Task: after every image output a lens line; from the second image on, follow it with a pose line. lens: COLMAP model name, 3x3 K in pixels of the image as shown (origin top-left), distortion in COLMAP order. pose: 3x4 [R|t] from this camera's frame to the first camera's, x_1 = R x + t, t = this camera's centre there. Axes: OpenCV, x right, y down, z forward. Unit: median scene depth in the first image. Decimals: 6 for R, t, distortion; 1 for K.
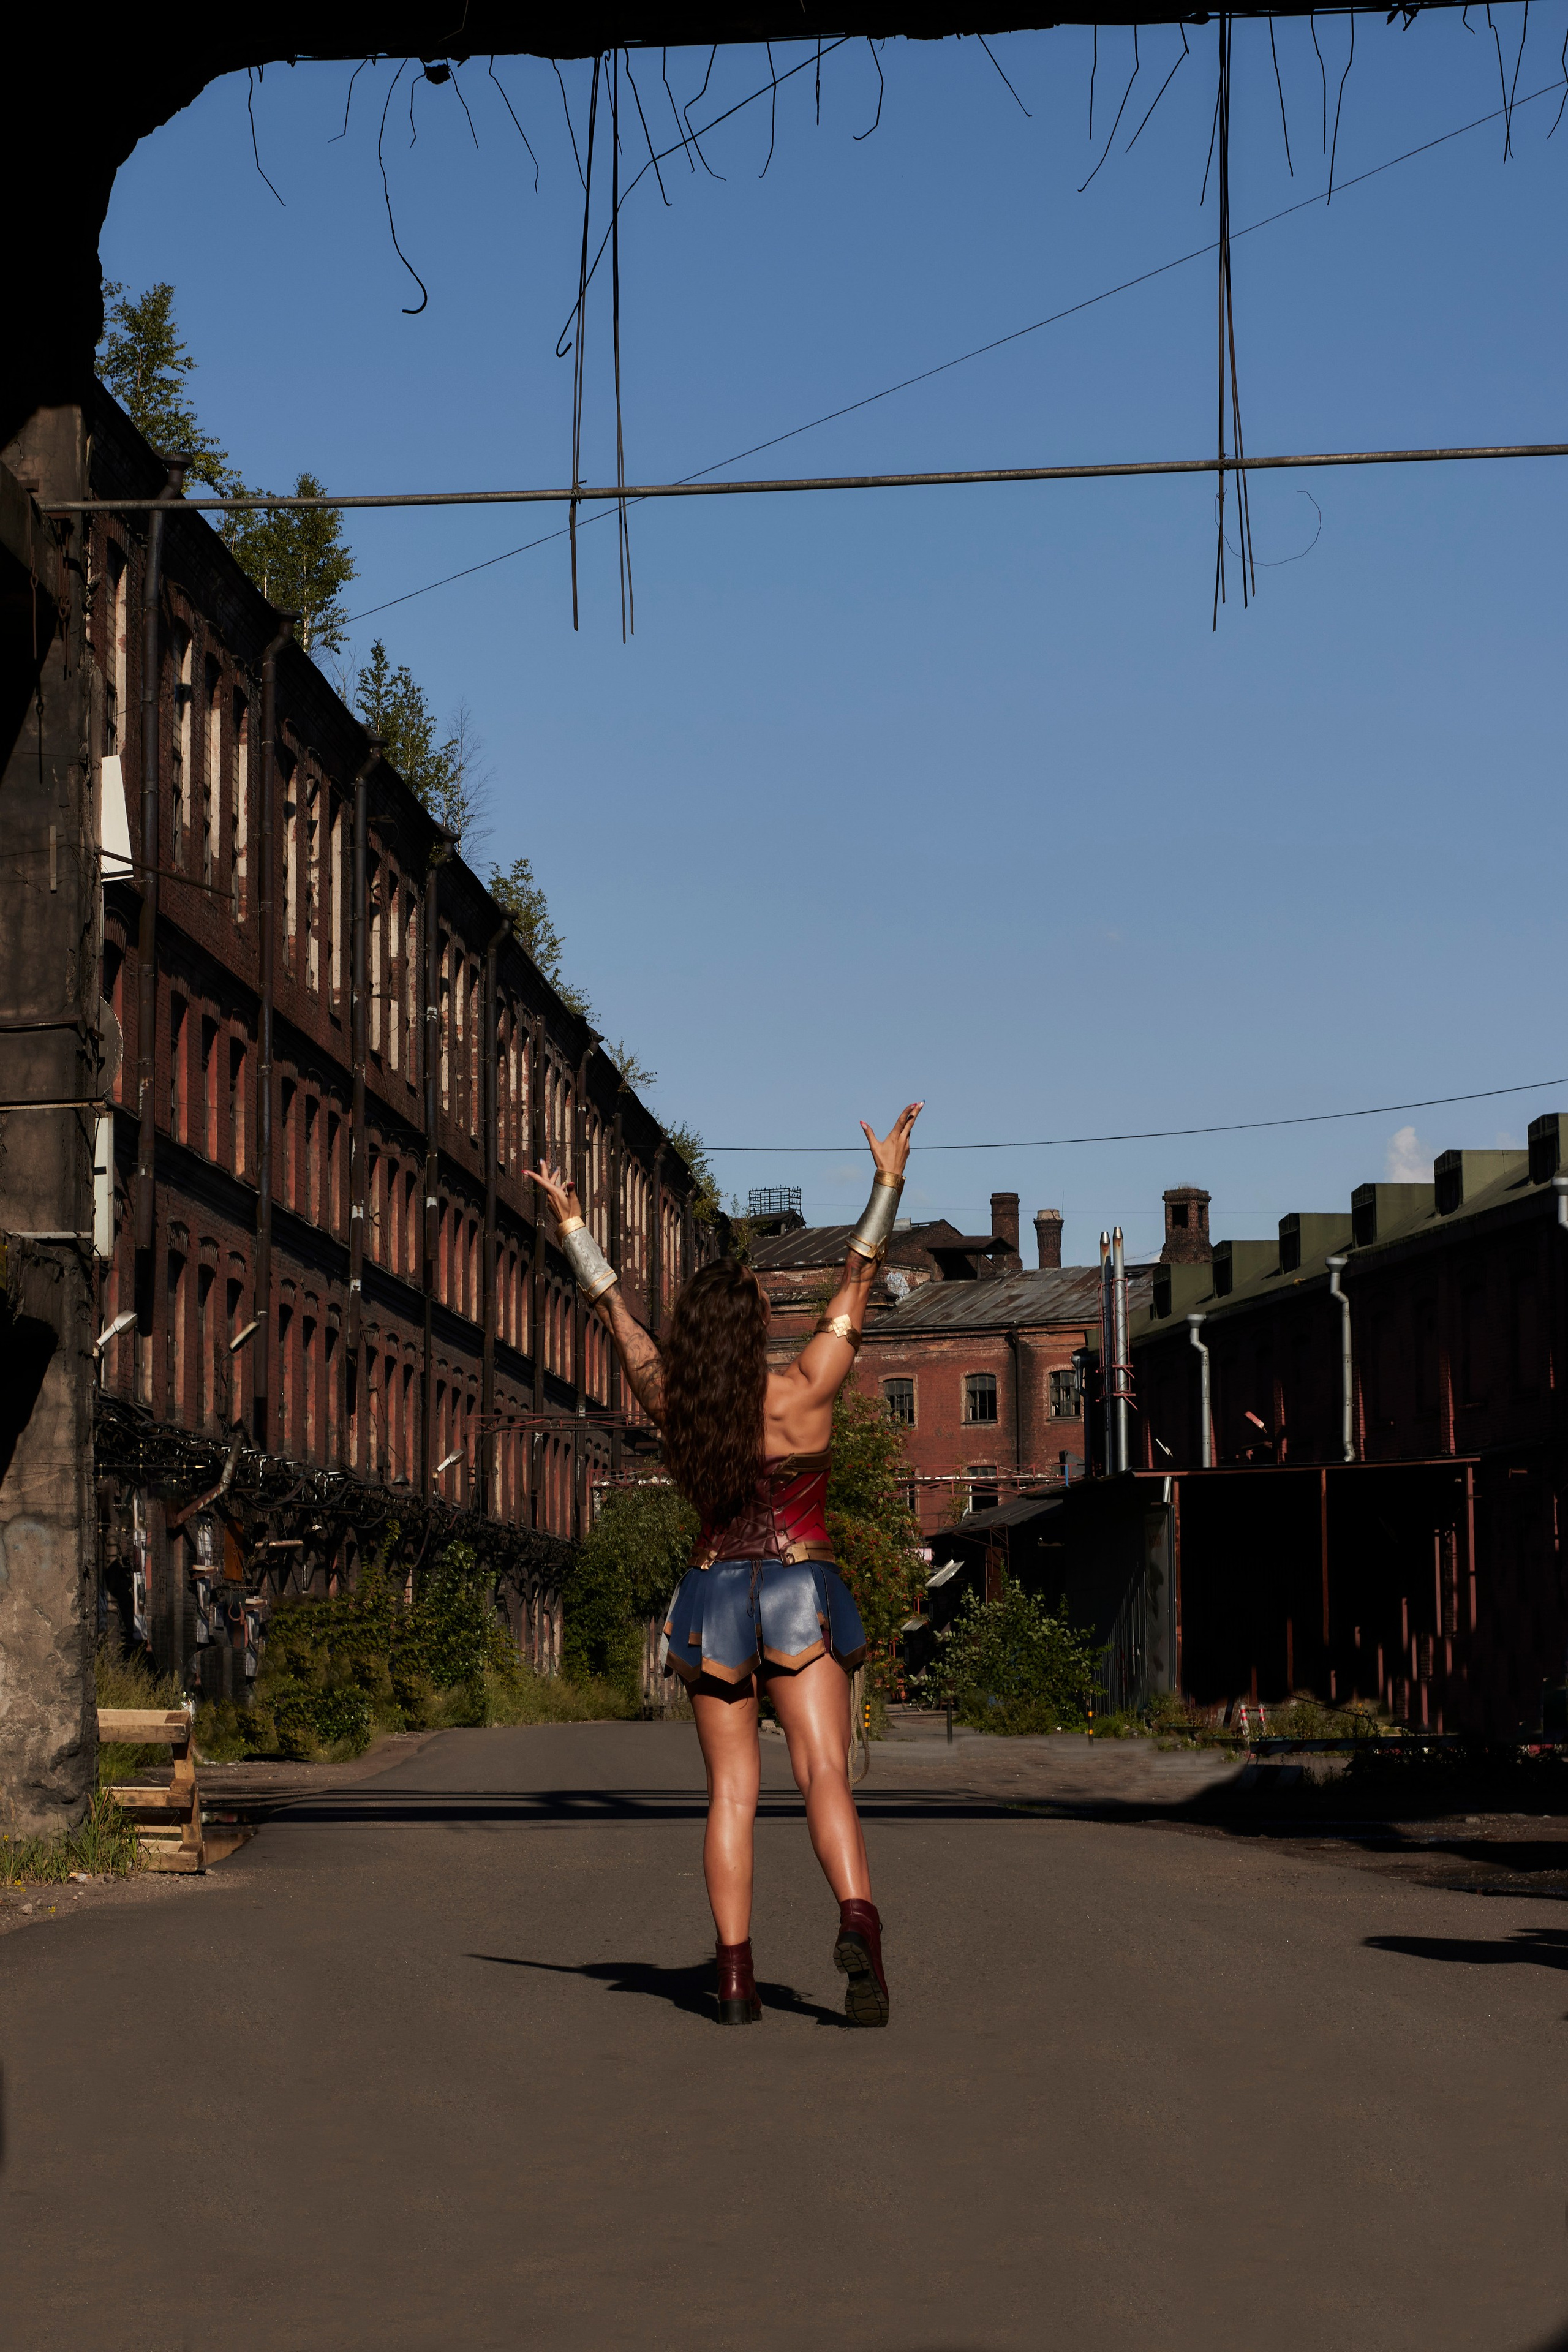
lens RADIAL K [[5116.1, 0, 798.2], [0, 5116.1, 1186.0], [0, 0, 1]] dist [-0.073554, -0.237783]
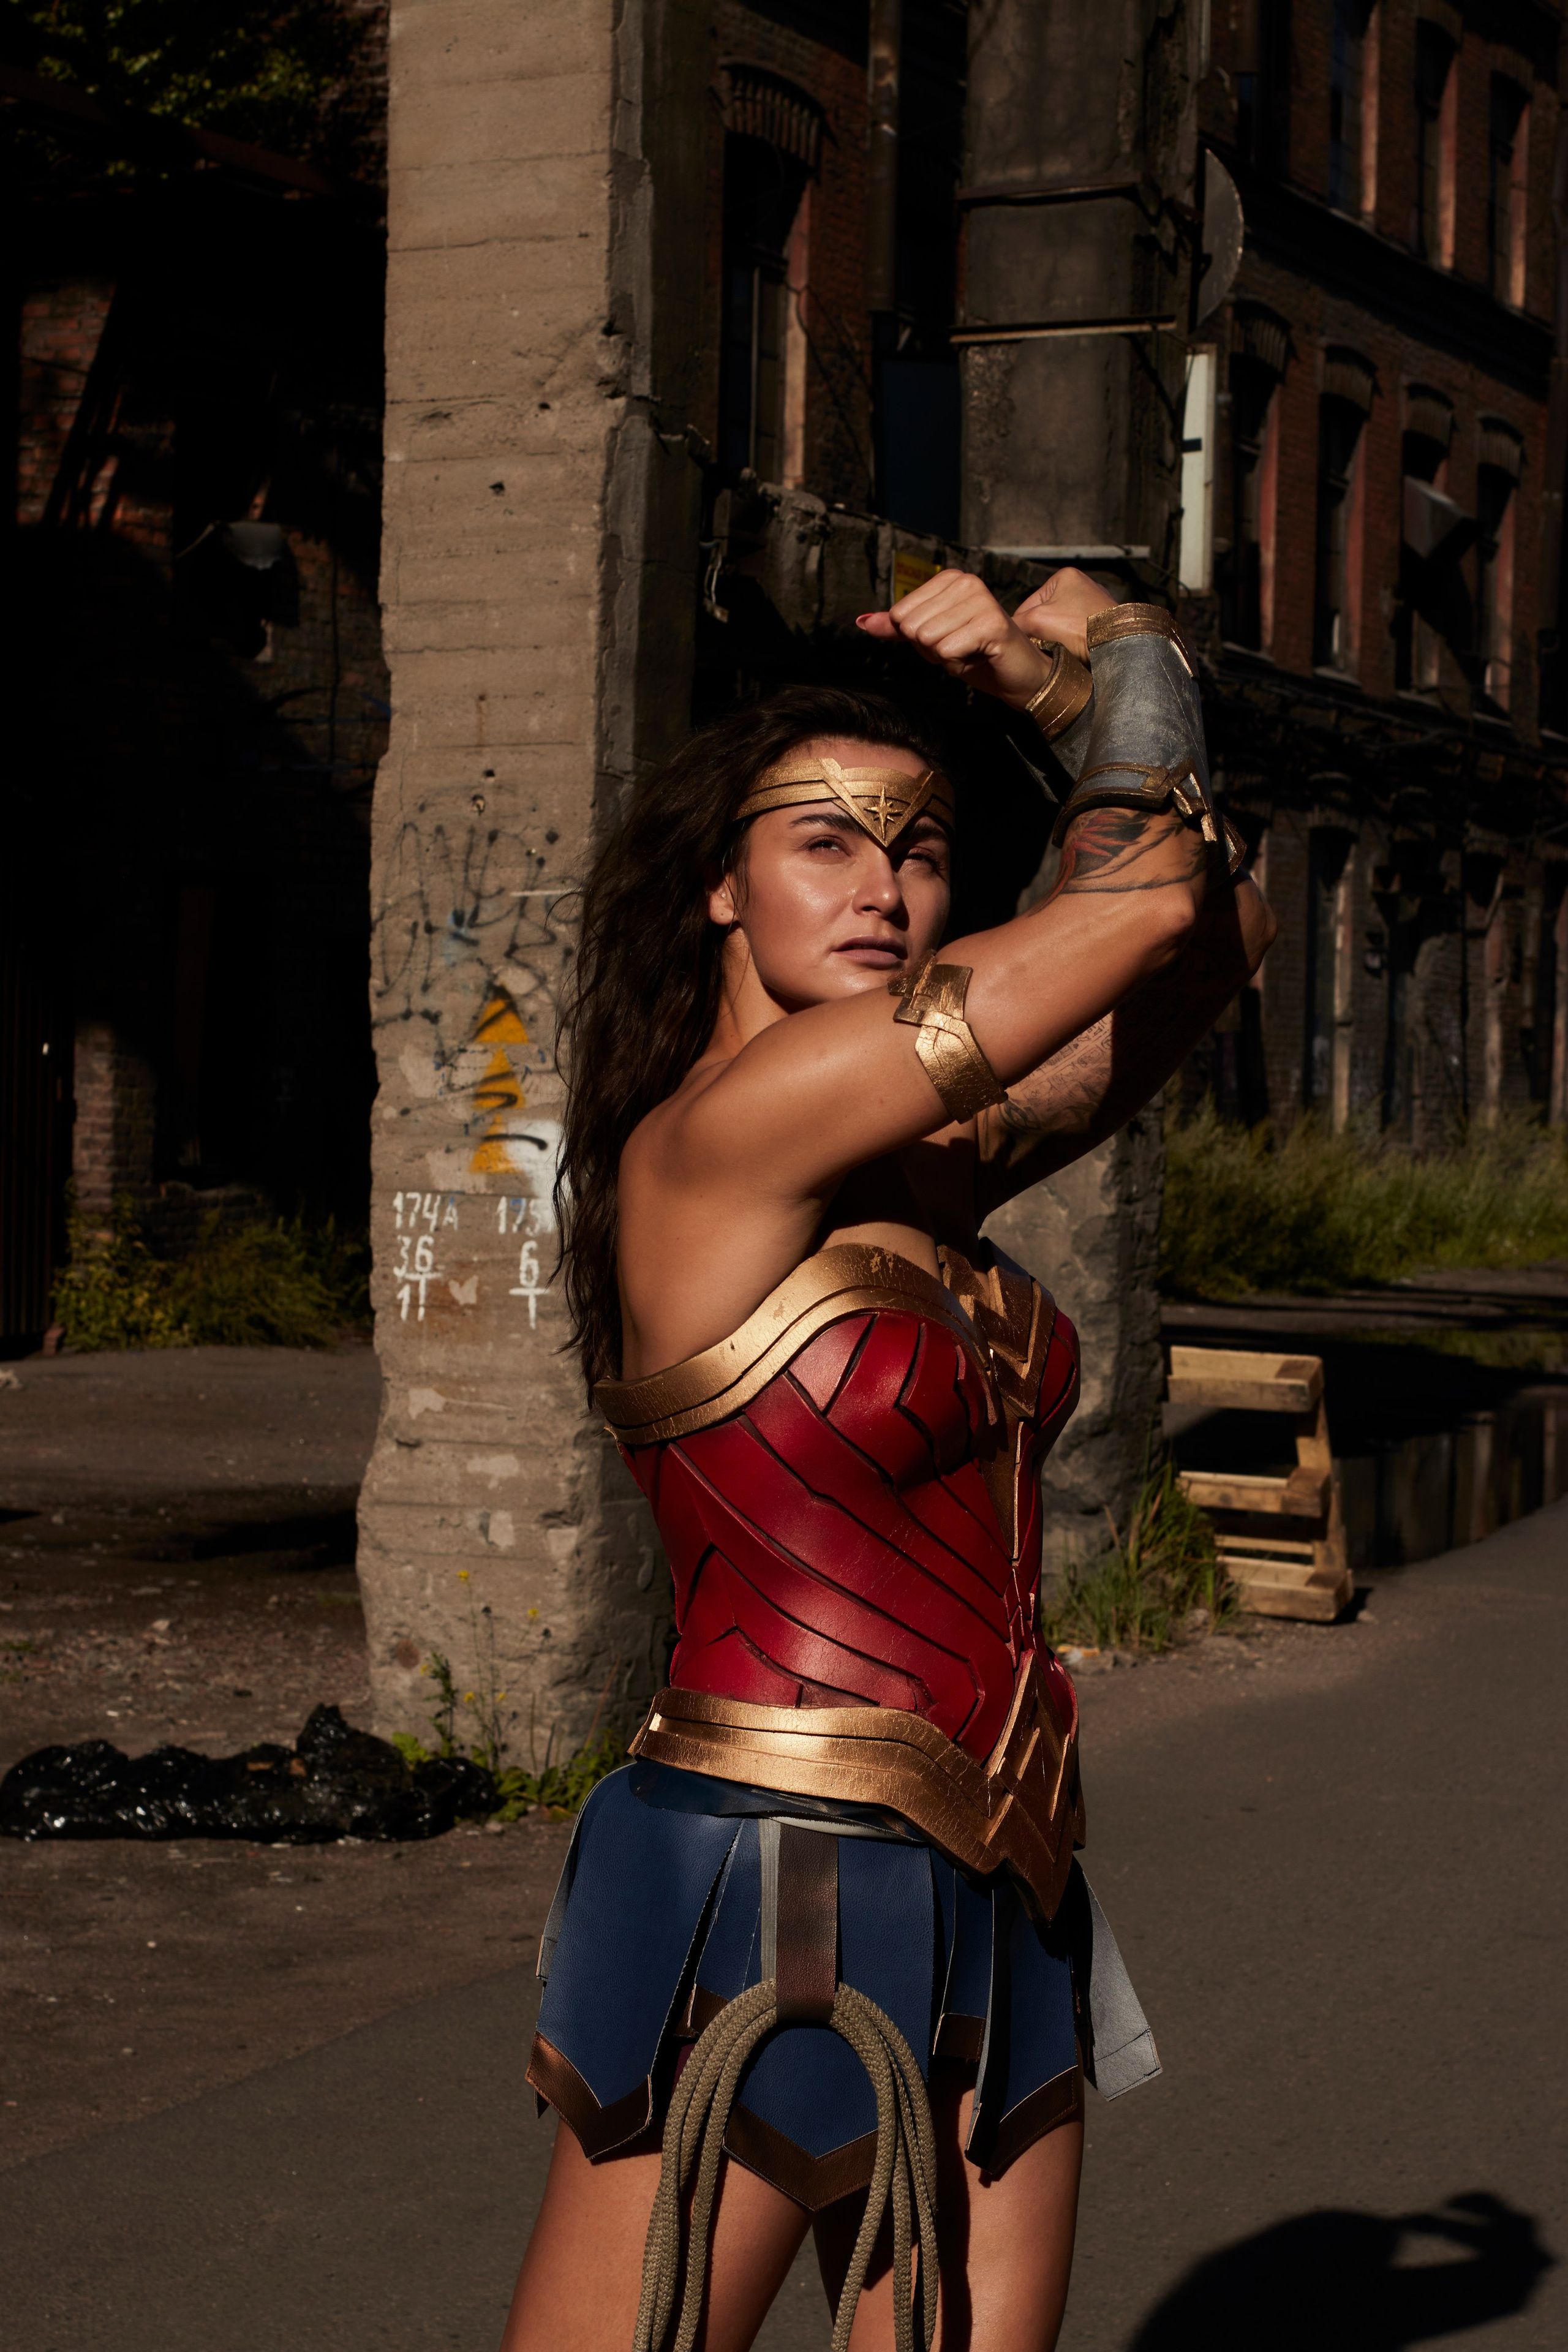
lens RADIAL K [[5078.2, 0, 782.6], [0, 5078.2, 1133.9], [0, 0, 1]] dist [-0.071527, -0.126986]
pose [[0.939720, 0.041778, -0.339382, 0.021783], [-0.001688, 0.993063, 0.117573, 0.007570], [0.341940, -0.109913, 0.933272, 0.435712]]
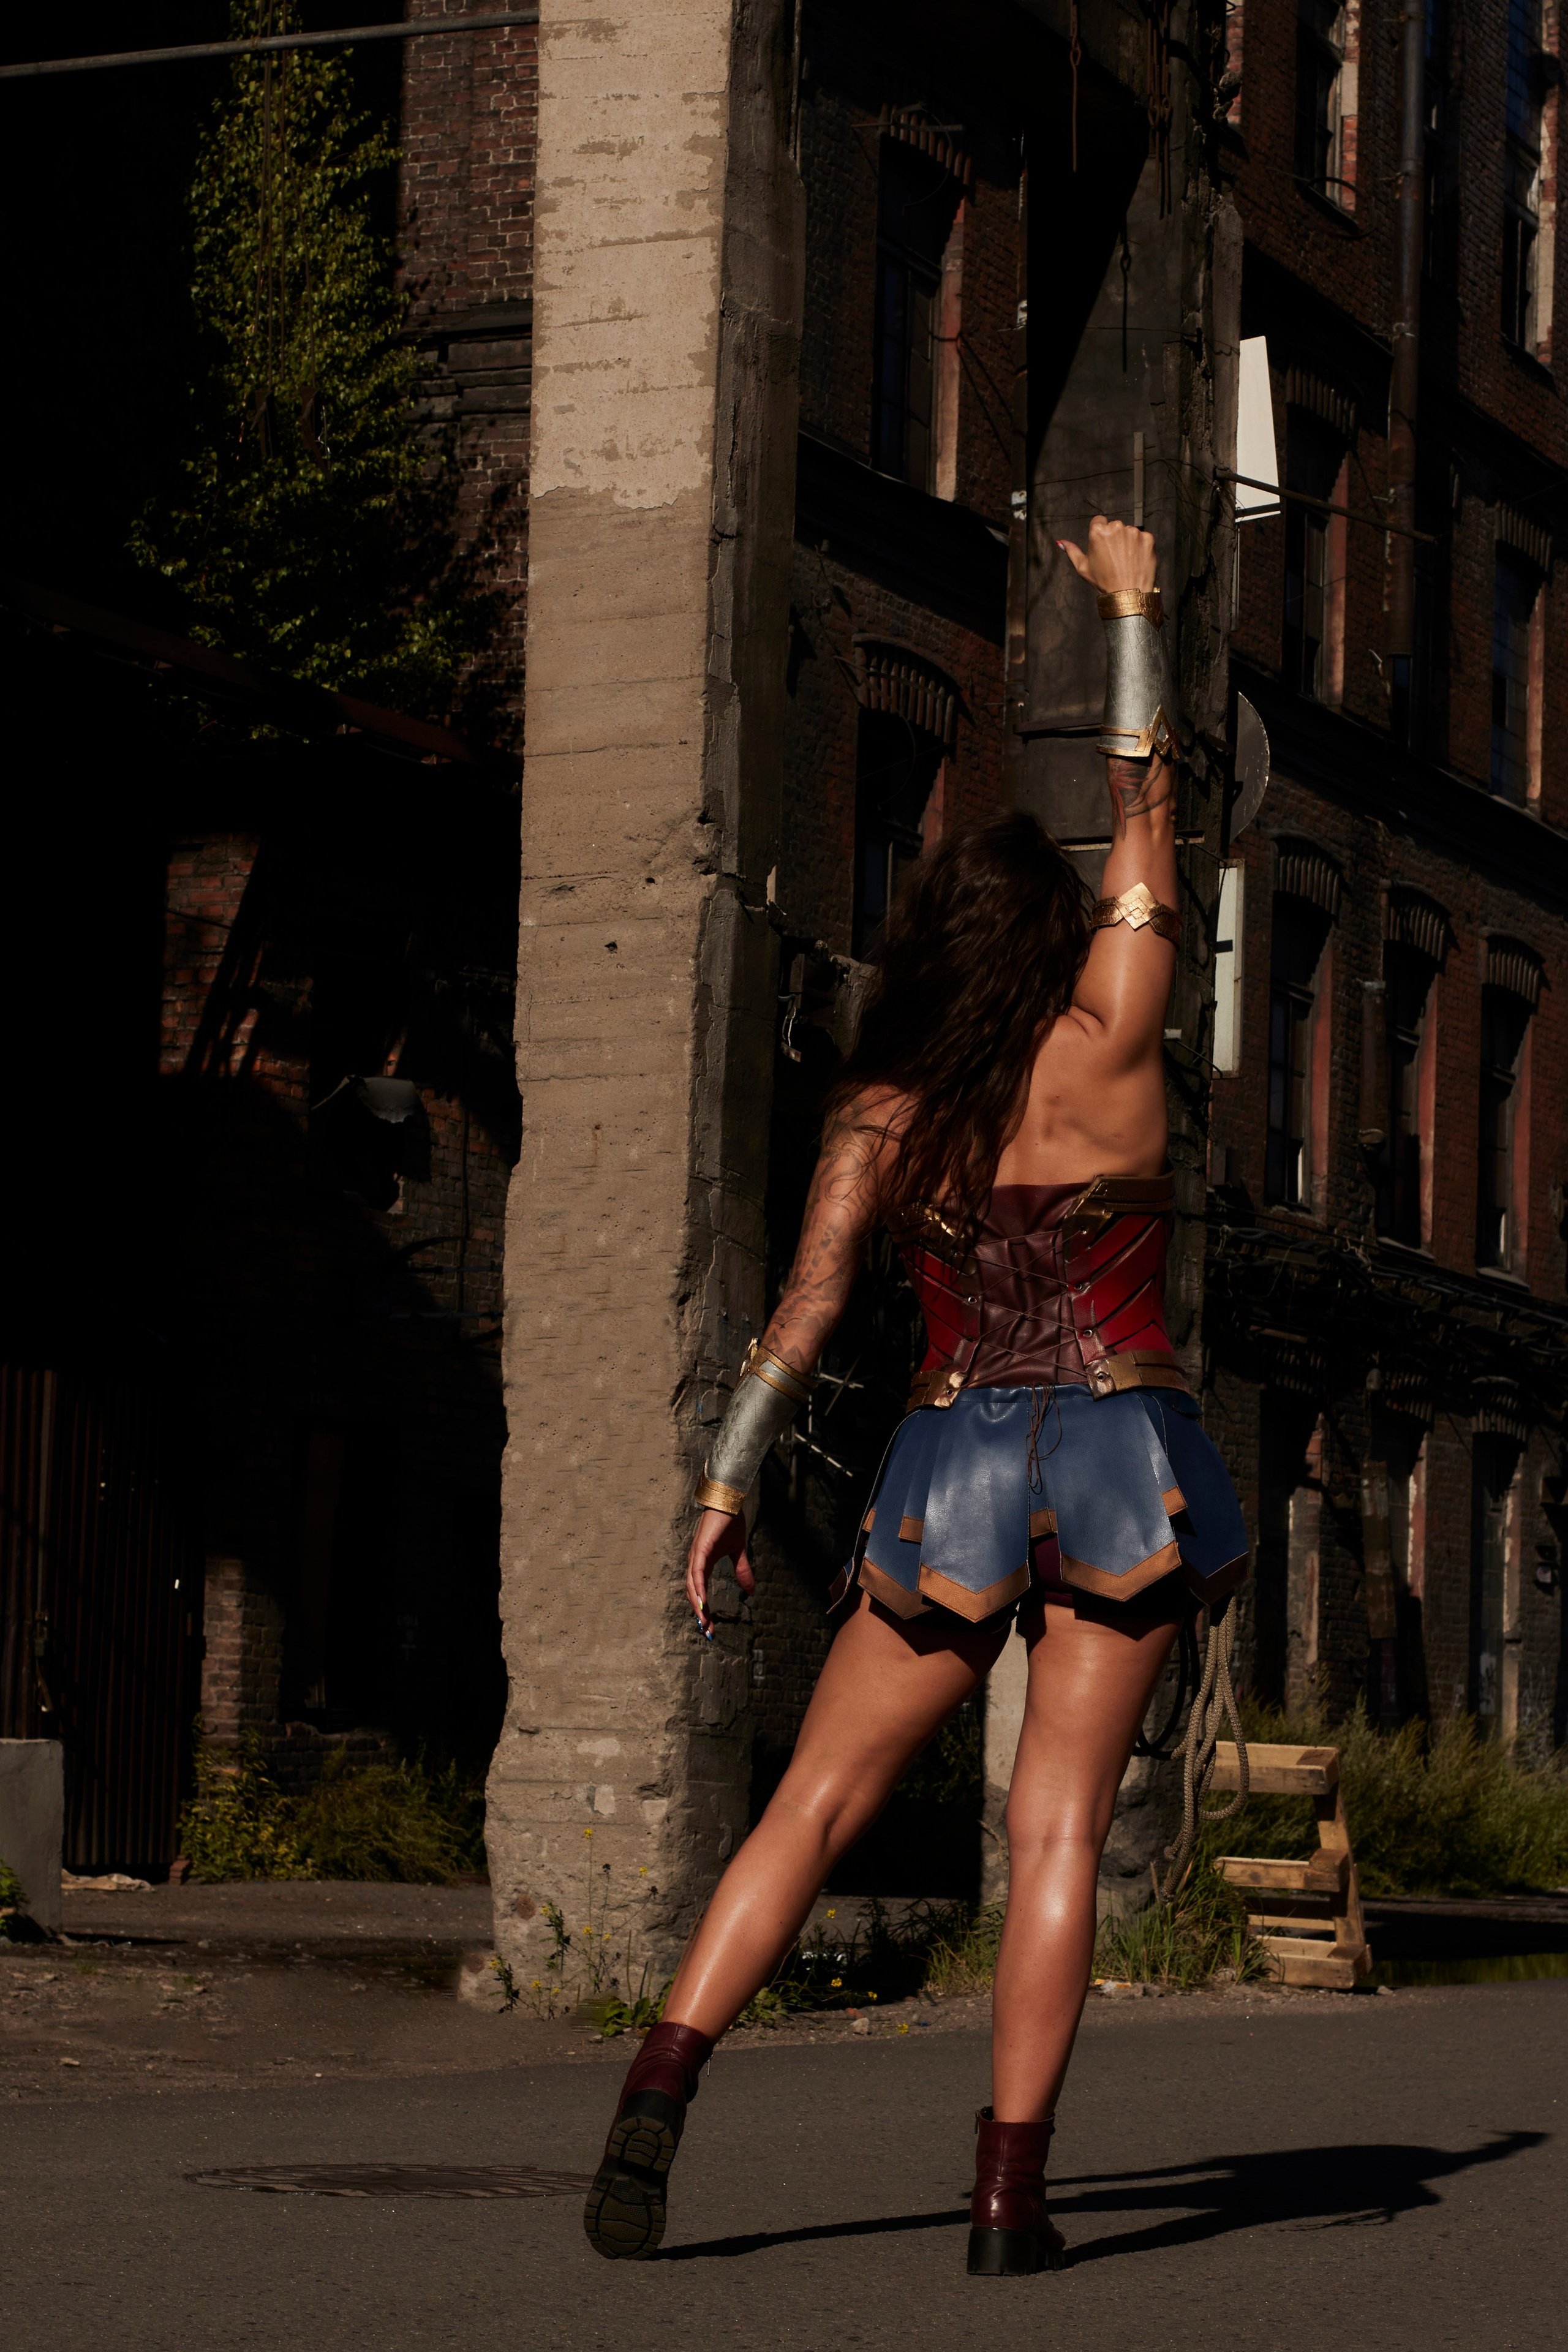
lens RADIAL K [[5865.8, 0, 793.6], [0, 5865.8, 1180.6], [0, 0, 1]] dist [-0.100776, 0.239439]
pose [[0.929108, 0.004938, -0.369776, 0.099623], [-0.006535, 0.999974, -0.003065, 0.031568], [0.369752, 0.005264, 0.929116, 0.262957]]
